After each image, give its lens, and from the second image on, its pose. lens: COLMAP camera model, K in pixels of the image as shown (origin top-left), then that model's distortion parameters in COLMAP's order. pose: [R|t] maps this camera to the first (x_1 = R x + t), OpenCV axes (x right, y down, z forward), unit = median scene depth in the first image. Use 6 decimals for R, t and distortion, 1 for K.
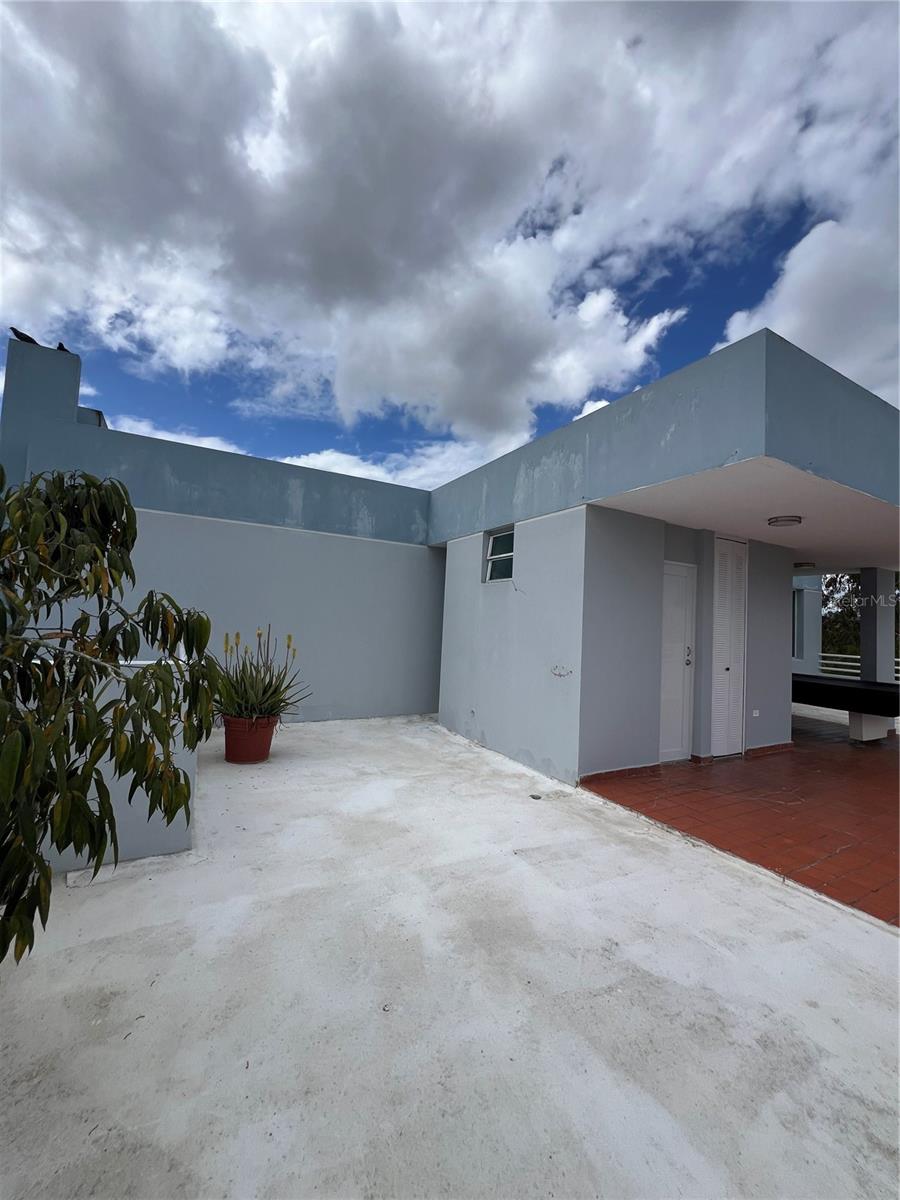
lens RADIAL K [[479.8, 0, 450.8], [0, 479.8, 599.0], [0, 0, 1]] dist [-0.000621, 0.000793]
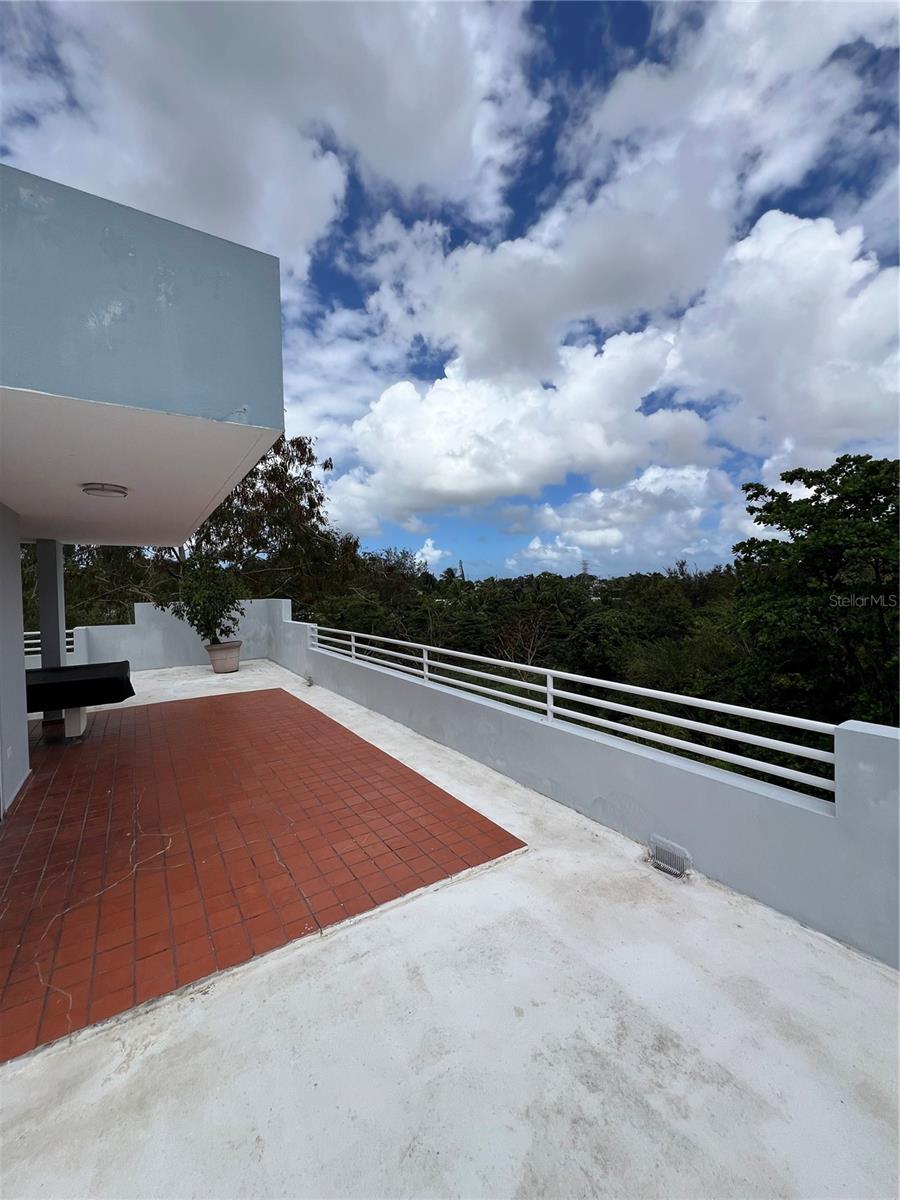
lens RADIAL K [[479.8, 0, 450.8], [0, 479.8, 592.3], [0, 0, 1]] dist [-0.000621, 0.000793]
pose [[-0.071037, -0.048660, 0.996286, -0.160410], [-0.035357, 0.998305, 0.046238, -0.083774], [-0.996847, -0.031941, -0.072637, 0.793936]]
